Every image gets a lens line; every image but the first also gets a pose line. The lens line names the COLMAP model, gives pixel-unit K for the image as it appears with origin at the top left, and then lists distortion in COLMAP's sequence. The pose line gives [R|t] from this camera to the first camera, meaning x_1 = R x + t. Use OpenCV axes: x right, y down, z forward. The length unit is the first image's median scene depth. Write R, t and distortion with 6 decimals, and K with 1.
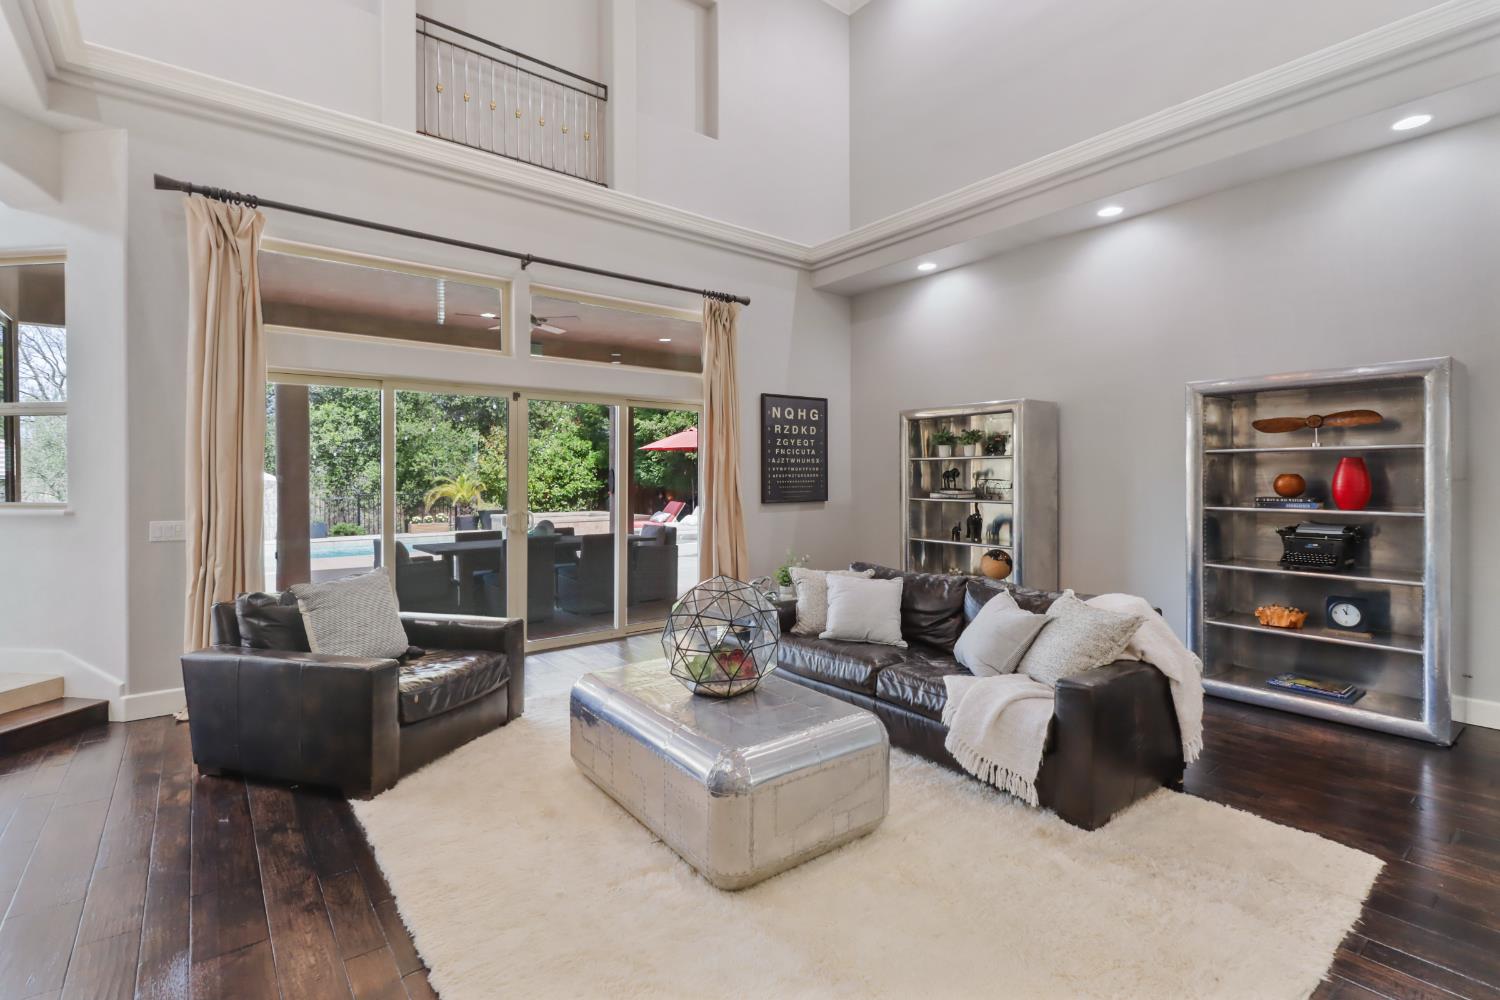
lens RADIAL K [[692.4, 0, 758.0], [0, 692.4, 472.7], [0, 0, 1]] dist [0.018996, -0.014102]
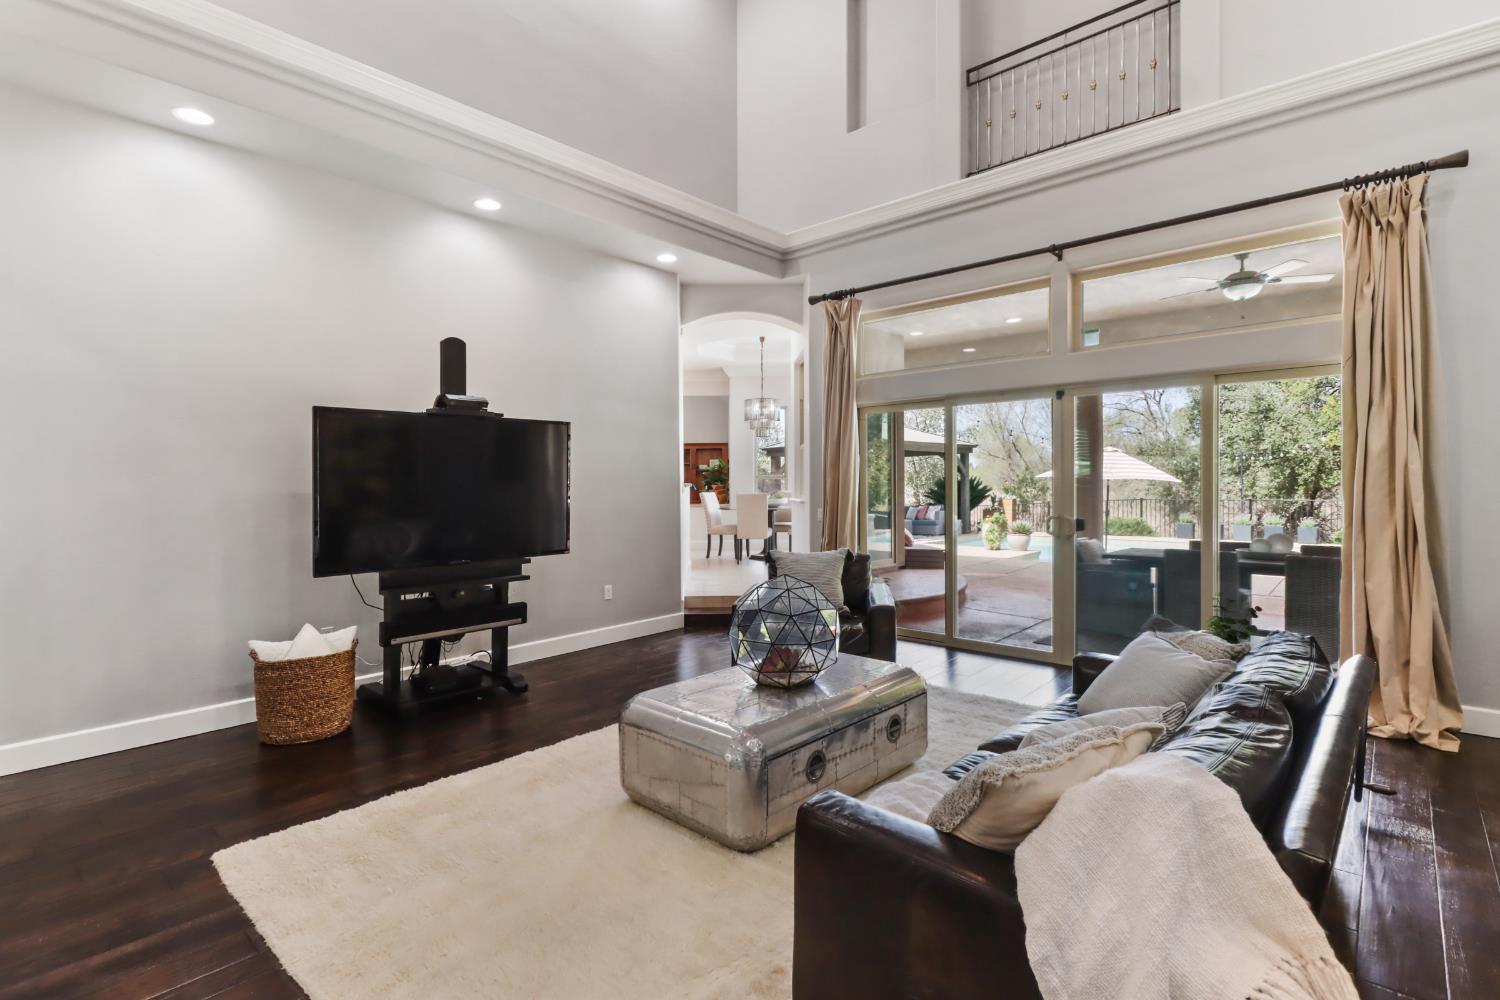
lens RADIAL K [[707.2, 0, 754.4], [0, 707.2, 487.4], [0, 0, 1]] dist [0.014388, -0.013737]
pose [[0.175376, 0.005923, -0.984484, 0.458474], [0.016303, 0.999827, 0.008920, 0.001881], [0.984366, -0.017614, 0.175250, 0.347850]]
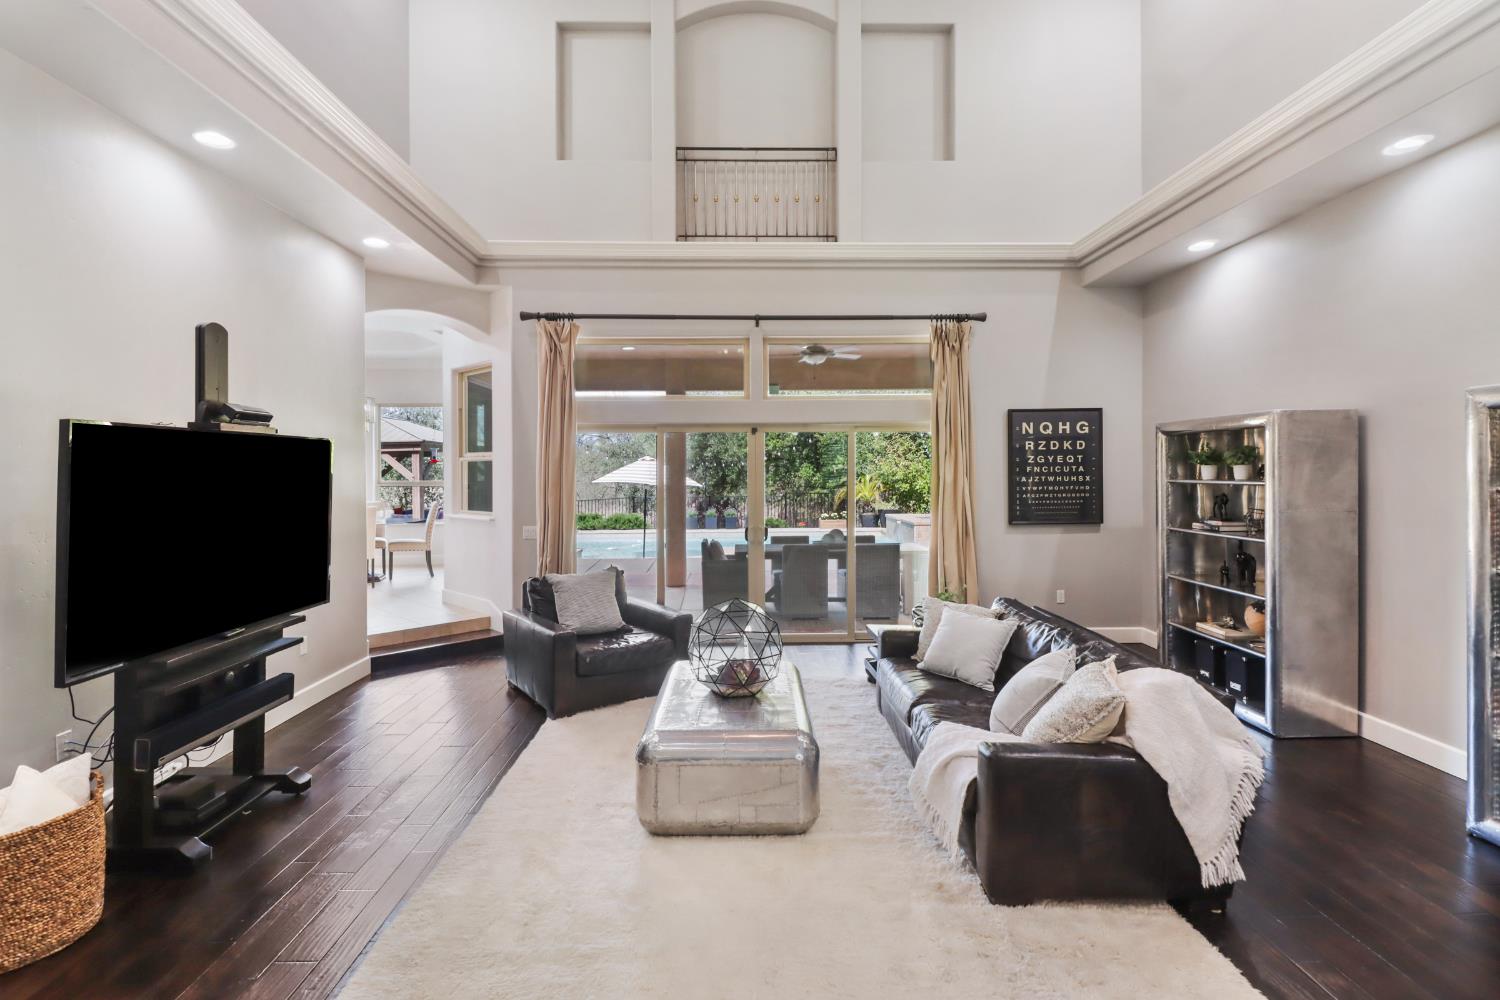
lens RADIAL K [[705.5, 0, 750.6], [0, 705.5, 467.0], [0, 0, 1]] dist [0.017743, -0.012912]
pose [[0.799477, -0.006287, -0.600663, 0.330447], [0.006819, 0.999976, -0.001390, -0.038632], [0.600658, -0.002985, 0.799501, 0.004763]]
